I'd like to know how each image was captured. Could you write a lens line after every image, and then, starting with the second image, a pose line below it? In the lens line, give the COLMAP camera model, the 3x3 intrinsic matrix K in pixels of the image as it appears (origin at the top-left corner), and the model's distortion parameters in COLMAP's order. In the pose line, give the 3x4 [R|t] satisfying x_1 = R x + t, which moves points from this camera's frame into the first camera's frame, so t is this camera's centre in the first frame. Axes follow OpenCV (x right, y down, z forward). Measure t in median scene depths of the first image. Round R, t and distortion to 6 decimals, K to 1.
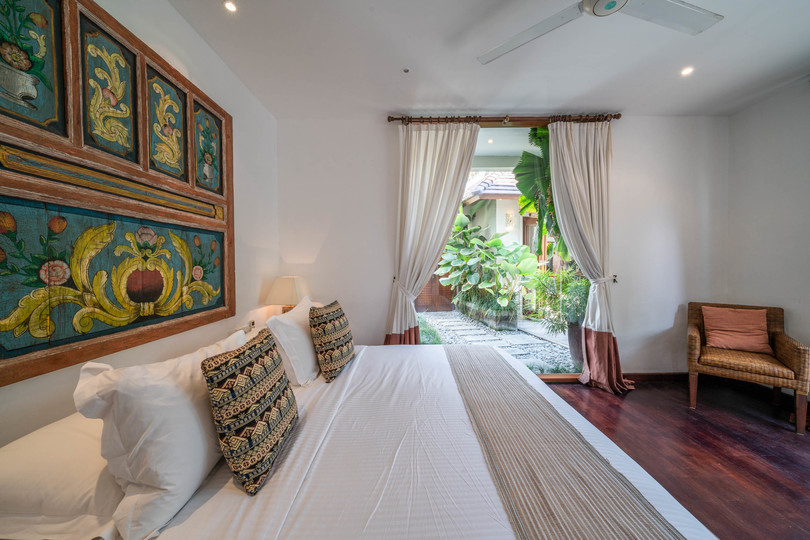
lens RADIAL K [[280.7, 0, 405.0], [0, 280.7, 270.0], [0, 0, 1]] dist [-0.006784, -0.000043]
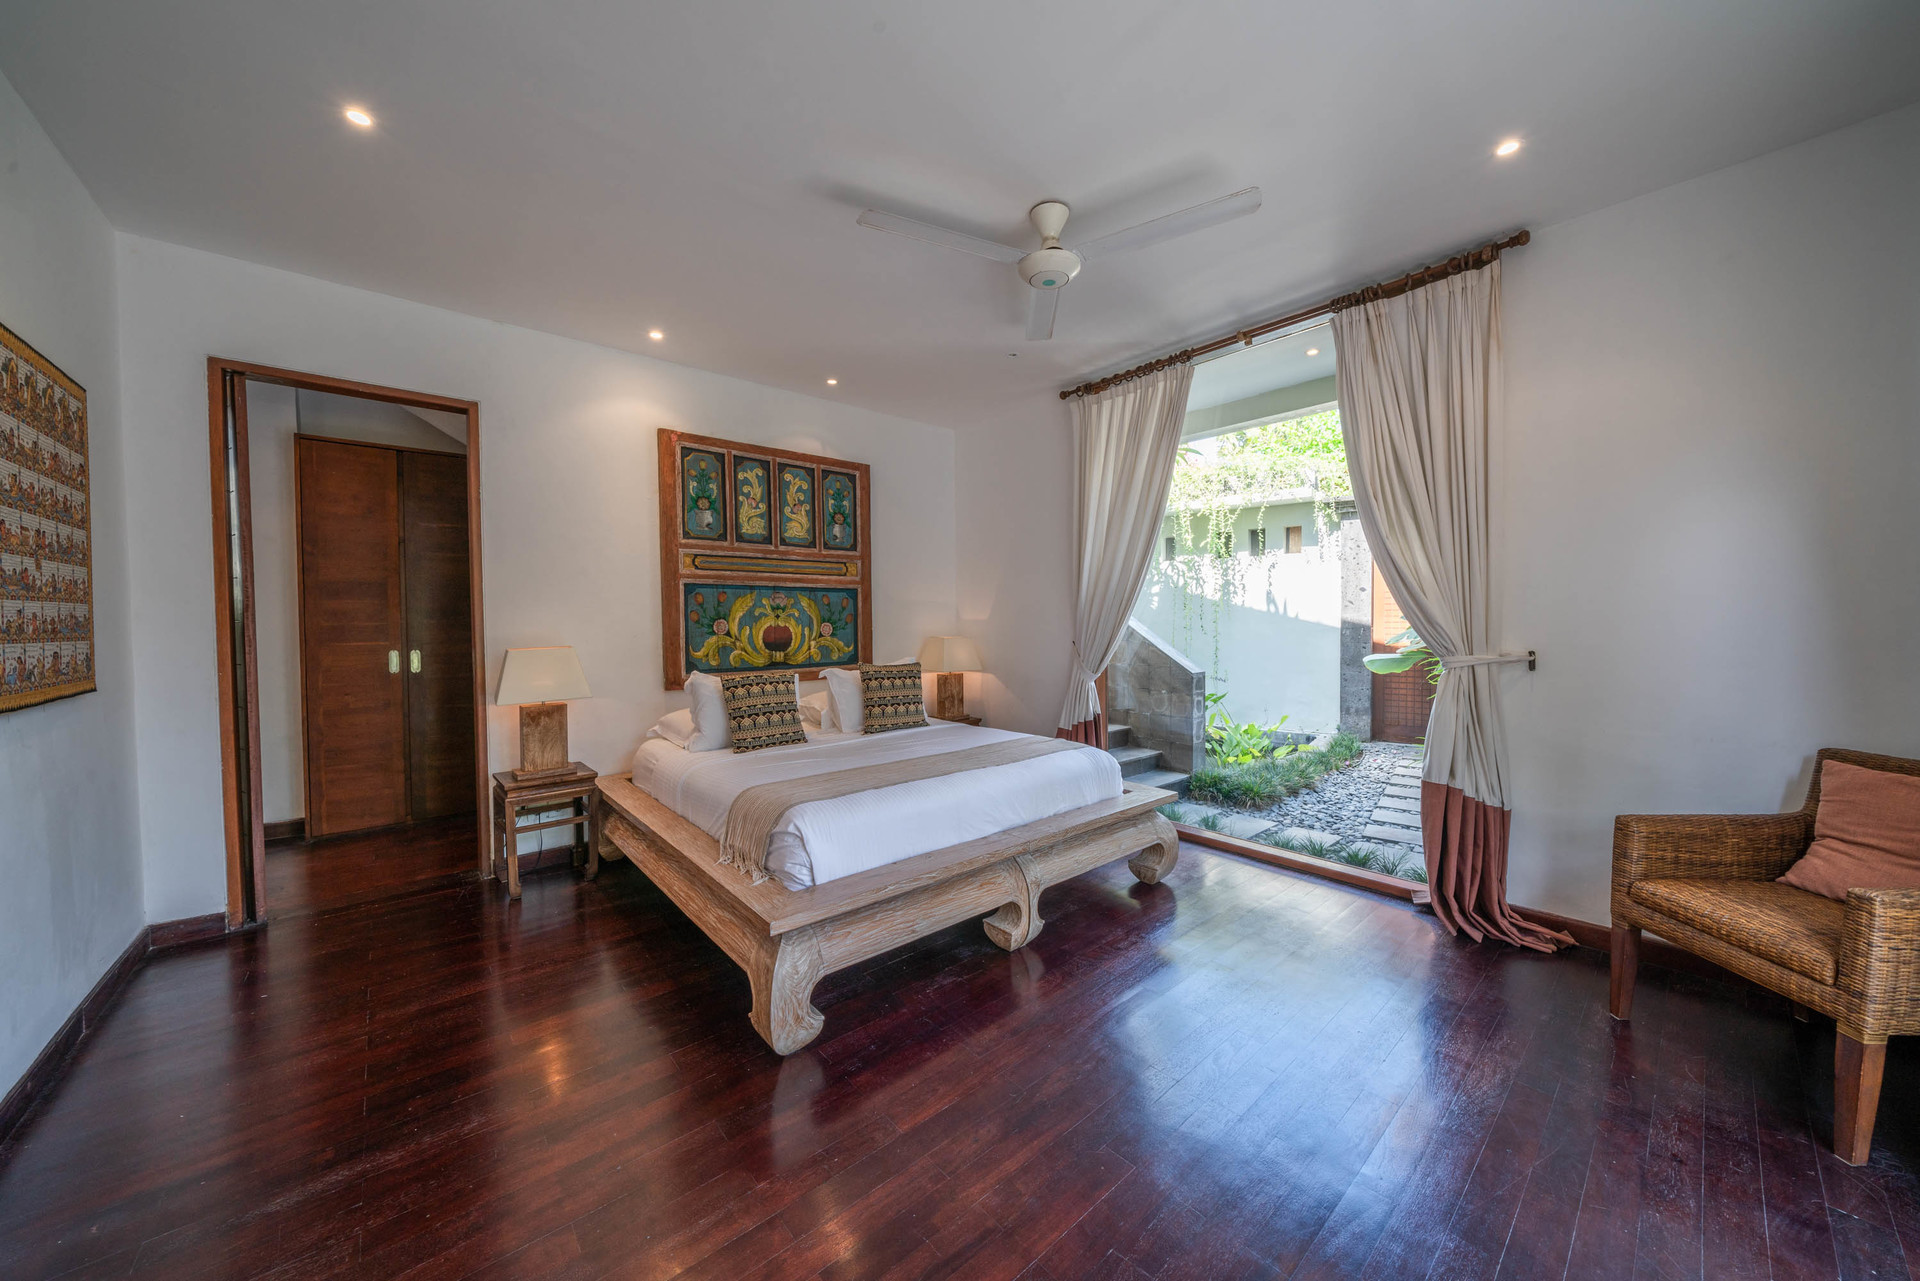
lens RADIAL K [[665.3, 0, 960.0], [0, 665.3, 640.5], [0, 0, 1]] dist [-0.006784, -0.000043]
pose [[0.658478, 0.023904, -0.752220, 1.665217], [-0.013904, 0.999711, 0.019598, -0.003873], [0.752471, -0.002446, 0.658620, -0.325117]]
